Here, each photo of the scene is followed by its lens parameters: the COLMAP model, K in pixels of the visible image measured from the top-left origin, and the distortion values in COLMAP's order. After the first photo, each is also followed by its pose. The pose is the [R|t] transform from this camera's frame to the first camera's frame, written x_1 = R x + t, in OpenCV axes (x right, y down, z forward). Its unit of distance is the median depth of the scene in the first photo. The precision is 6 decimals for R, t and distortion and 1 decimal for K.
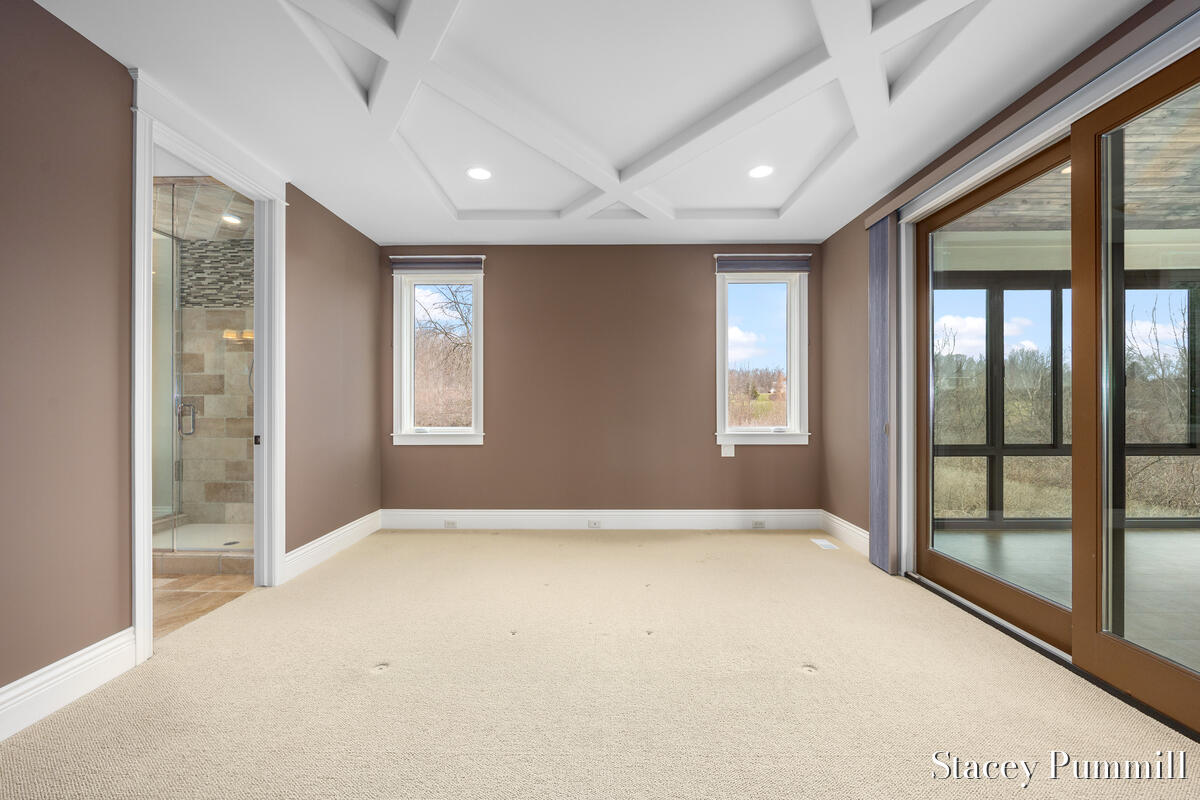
lens RADIAL K [[484.4, 0, 589.9], [0, 484.4, 403.5], [0, 0, 1]] dist [0.005523, -0.000533]
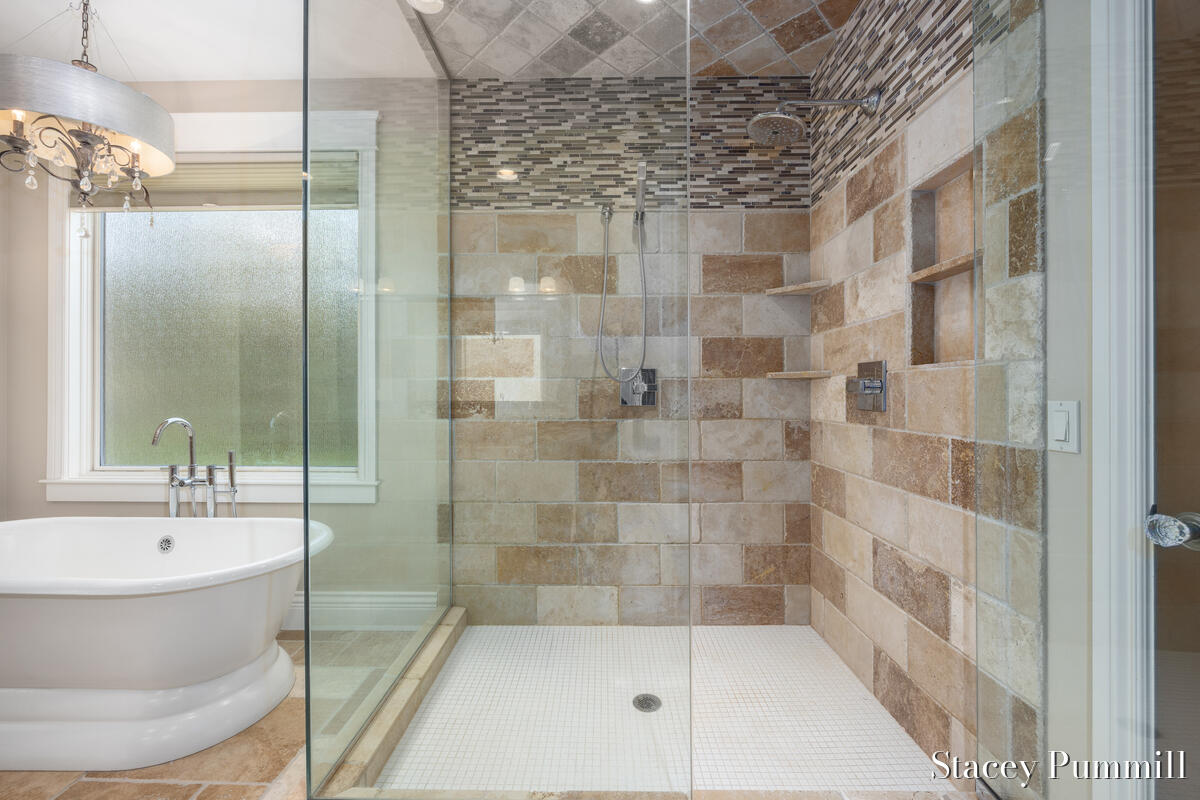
lens RADIAL K [[484.4, 0, 602.1], [0, 484.4, 401.3], [0, 0, 1]] dist [0.005523, -0.000533]
pose [[0.999904, -0.004427, 0.013118, -0.686281], [0.004465, 0.999986, -0.002854, 0.009832], [-0.013106, 0.002912, 0.999910, 0.480513]]
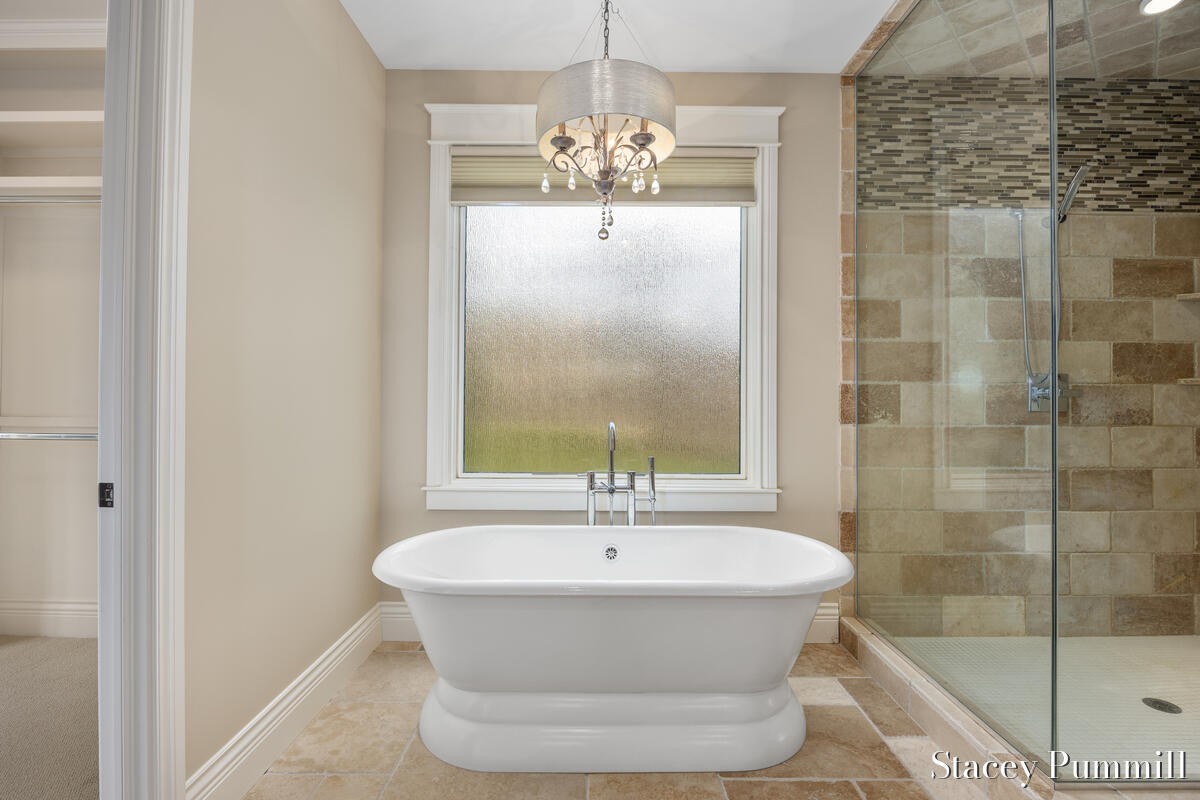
lens RADIAL K [[489.7, 0, 595.4], [0, 489.7, 400.3], [0, 0, 1]] dist [0.002577, 0.001266]
pose [[0.999019, 0.000511, 0.044290, -1.133891], [-0.000141, 0.999965, -0.008366, 0.005801], [-0.044293, 0.008351, 0.998984, 0.504632]]
